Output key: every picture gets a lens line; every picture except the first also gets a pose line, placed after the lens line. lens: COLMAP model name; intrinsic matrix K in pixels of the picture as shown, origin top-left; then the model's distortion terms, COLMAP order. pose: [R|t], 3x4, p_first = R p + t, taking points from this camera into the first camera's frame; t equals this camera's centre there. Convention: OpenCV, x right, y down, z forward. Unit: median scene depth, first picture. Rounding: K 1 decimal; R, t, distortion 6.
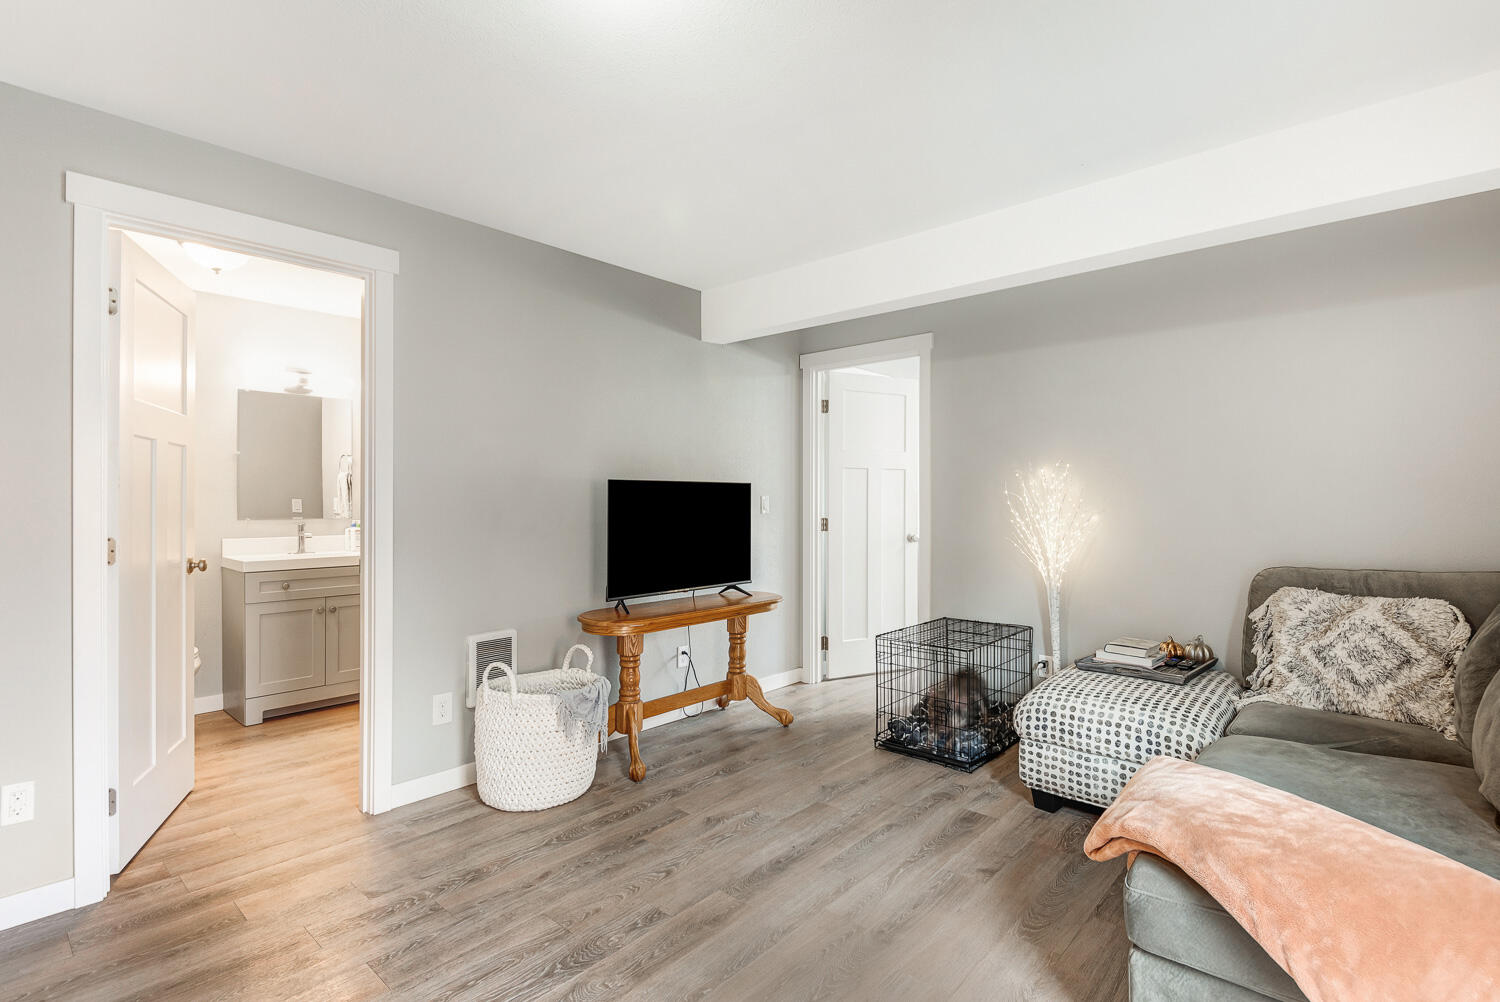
lens RADIAL K [[716.0, 0, 750.7], [0, 716.0, 496.1], [0, 0, 1]] dist [-0.001374, -0.000477]
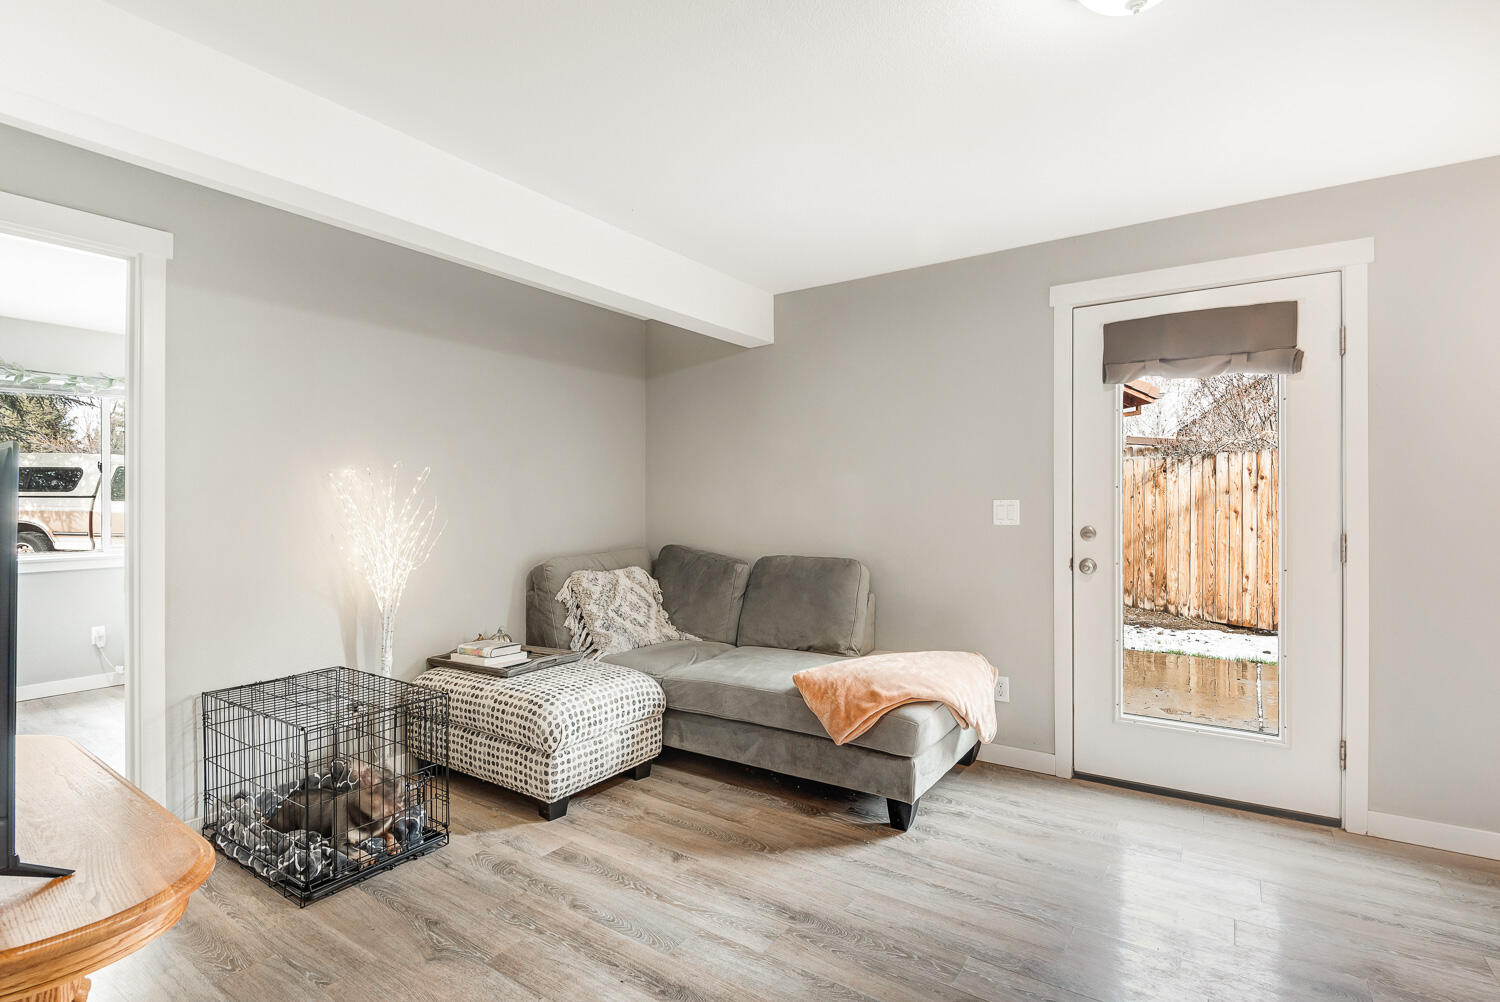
lens RADIAL K [[716.0, 0, 749.9], [0, 716.0, 501.3], [0, 0, 1]] dist [-0.001374, -0.000477]
pose [[-0.140394, 0.004228, 0.990087, -0.632167], [0.003169, 0.999988, -0.003821, 0.004129], [-0.990091, 0.002601, -0.140405, 0.902186]]
